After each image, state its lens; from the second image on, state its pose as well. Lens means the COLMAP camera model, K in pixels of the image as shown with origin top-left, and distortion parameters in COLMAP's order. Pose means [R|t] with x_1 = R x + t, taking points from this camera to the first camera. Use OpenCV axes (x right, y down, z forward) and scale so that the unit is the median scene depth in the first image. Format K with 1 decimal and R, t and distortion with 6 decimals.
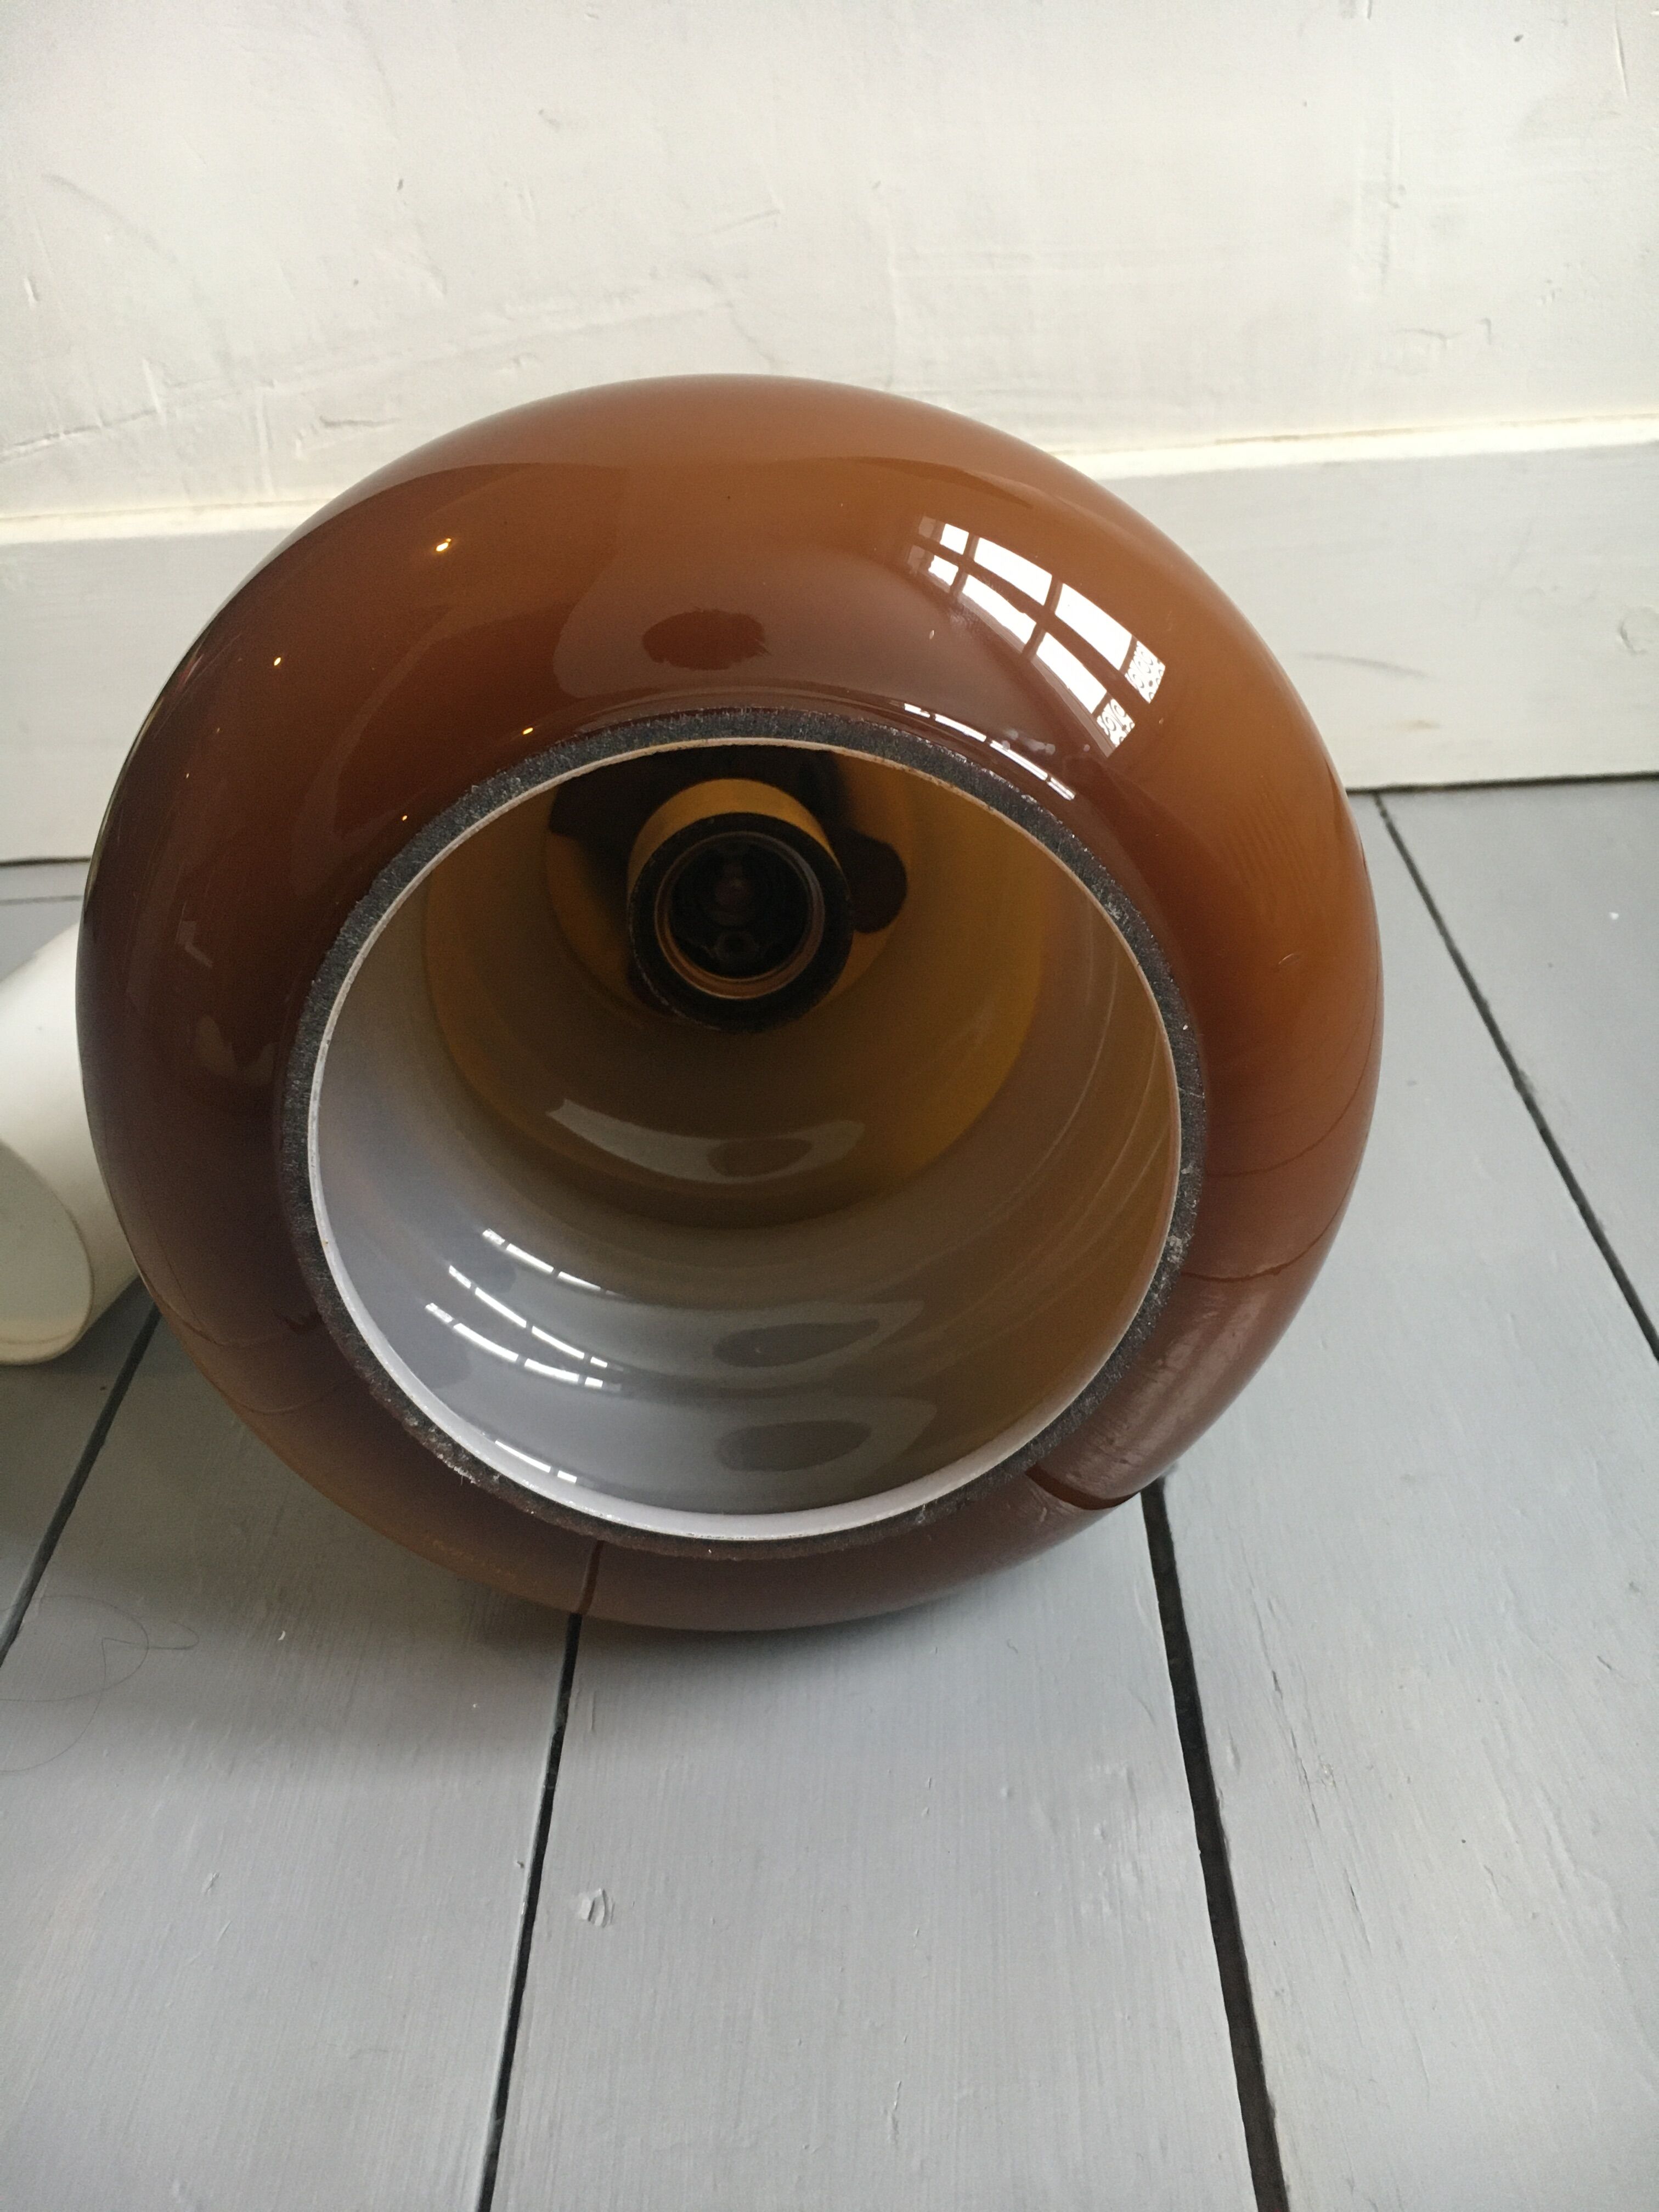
lens RADIAL K [[1979.0, 0, 850.0], [0, 1979.0, 1121.6], [0, 0, 1]] dist [0.054430, -0.102002]
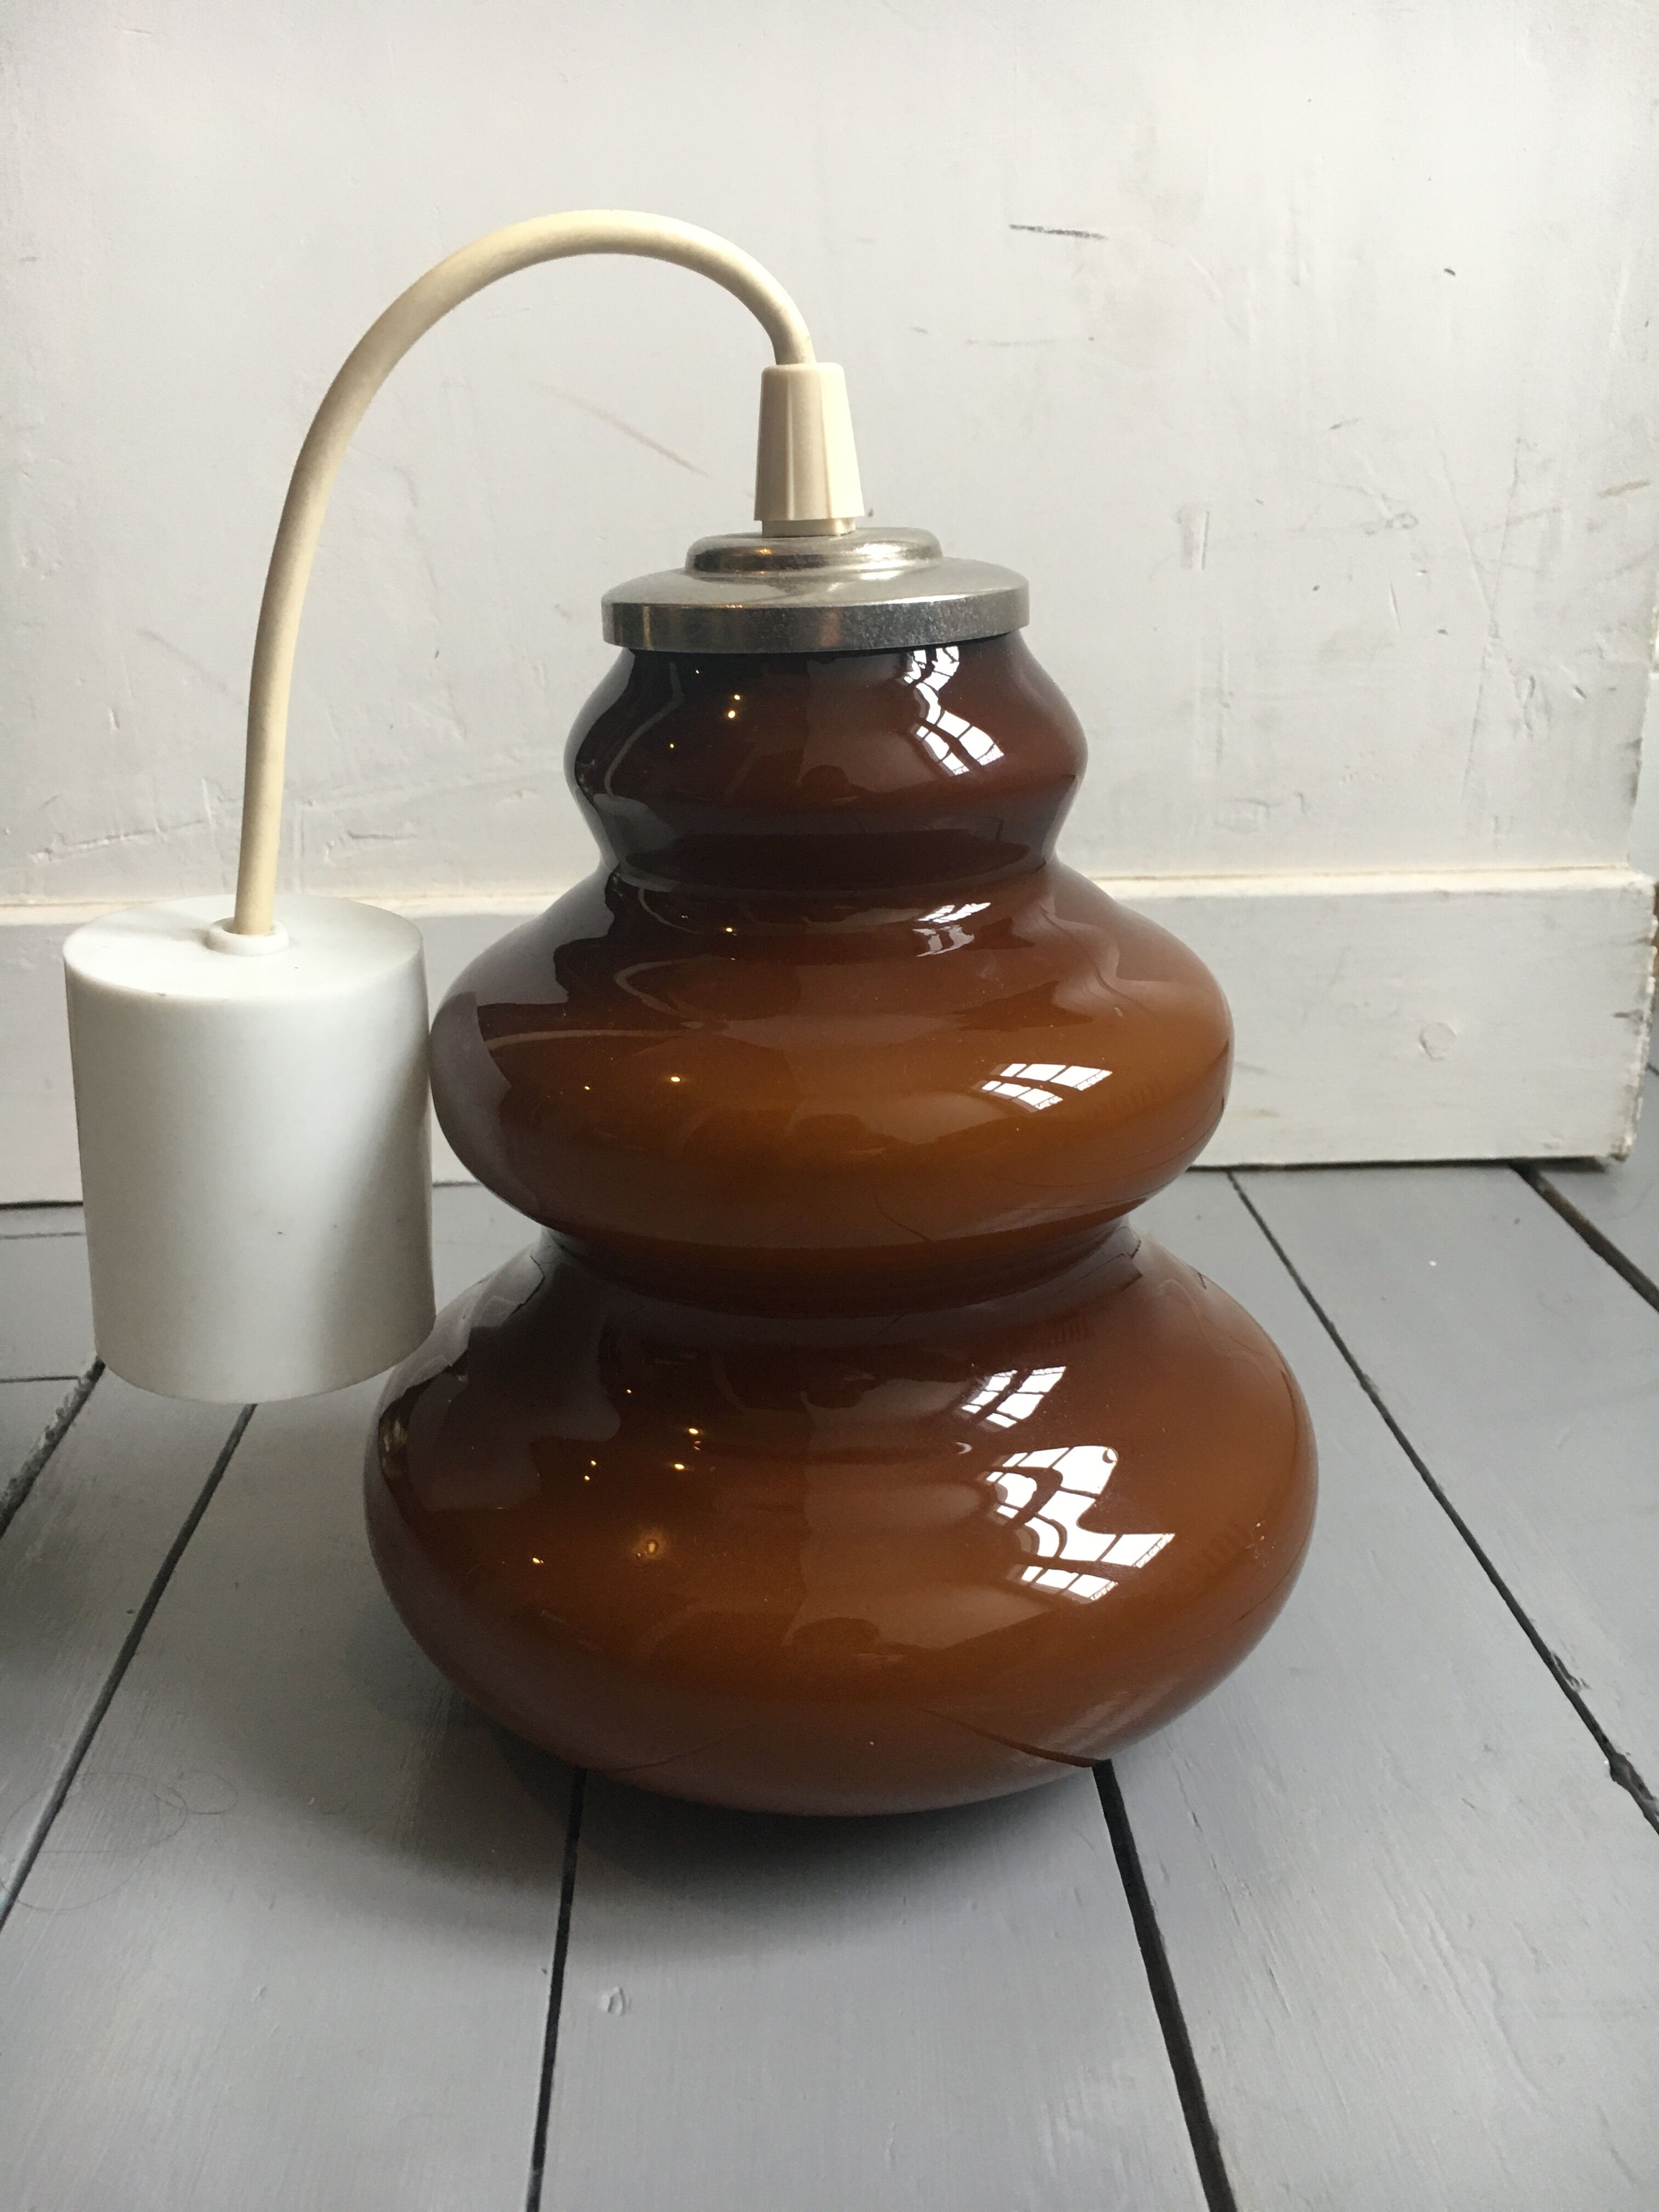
lens RADIAL K [[1979.0, 0, 865.3], [0, 1979.0, 1096.2], [0, 0, 1]] dist [0.054430, -0.102002]
pose [[0.995967, 0.028731, 0.085001, -0.056035], [-0.005459, 0.964994, -0.262217, 0.112972], [-0.089559, 0.260695, 0.961258, -0.132917]]
